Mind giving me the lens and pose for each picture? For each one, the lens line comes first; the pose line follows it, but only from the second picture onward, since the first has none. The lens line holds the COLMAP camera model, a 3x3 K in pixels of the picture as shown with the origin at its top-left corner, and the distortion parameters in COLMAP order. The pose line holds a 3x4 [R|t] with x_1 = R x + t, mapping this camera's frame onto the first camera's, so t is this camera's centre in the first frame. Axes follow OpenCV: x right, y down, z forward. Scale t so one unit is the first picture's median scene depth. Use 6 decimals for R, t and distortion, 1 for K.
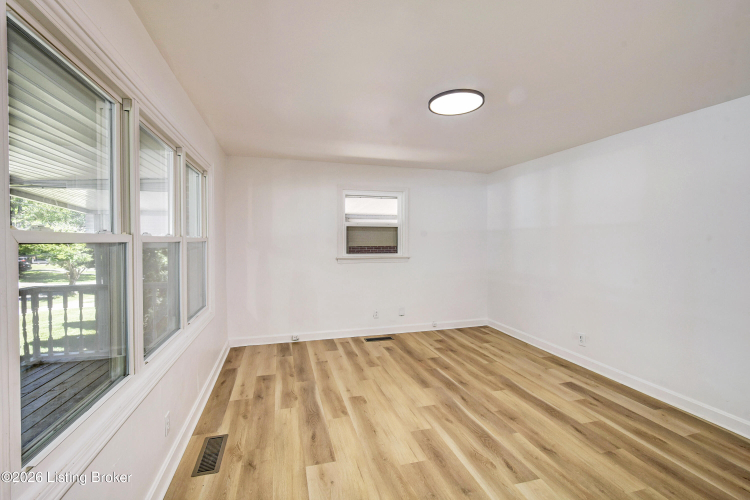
lens RADIAL K [[329.8, 0, 376.6], [0, 329.8, 243.2], [0, 0, 1]] dist [0.003490, -0.004874]
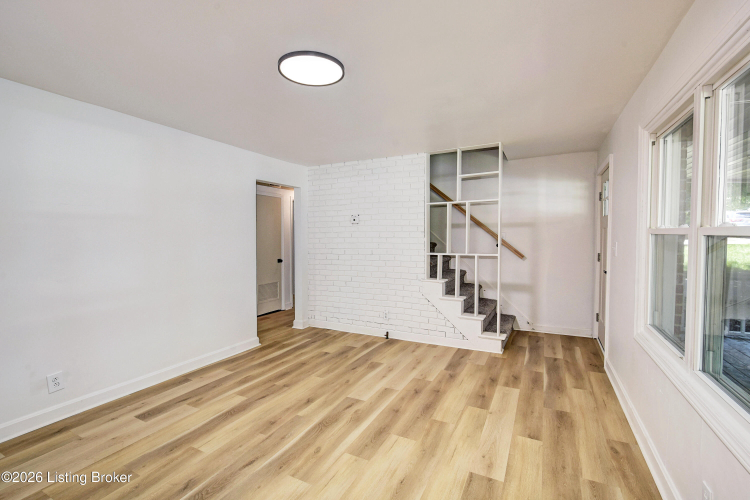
lens RADIAL K [[329.8, 0, 376.6], [0, 329.8, 243.2], [0, 0, 1]] dist [0.003490, -0.004874]
pose [[-0.725639, -0.018099, 0.687837, -0.397015], [0.010493, 0.999247, 0.037362, -0.014288], [-0.687995, 0.034328, -0.724903, 1.297429]]
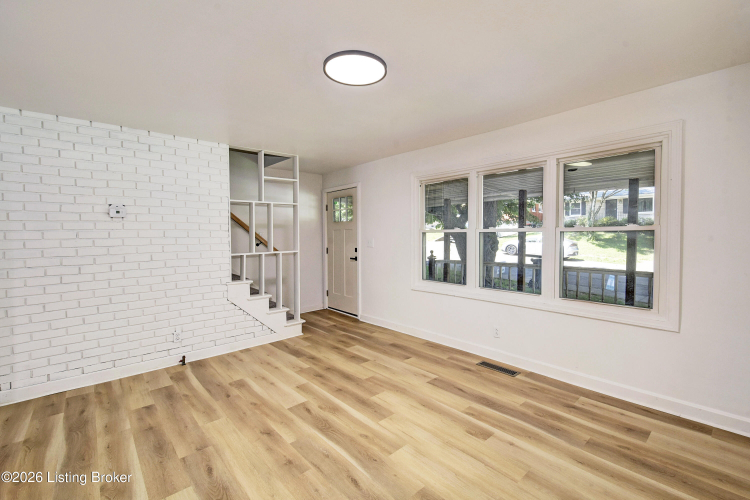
lens RADIAL K [[329.8, 0, 376.6], [0, 329.8, 243.2], [0, 0, 1]] dist [0.003490, -0.004874]
pose [[-0.906196, 0.015214, -0.422585, 0.480990], [0.001594, 0.999468, 0.032566, -0.000169], [0.422856, 0.028838, -0.905738, 1.562348]]
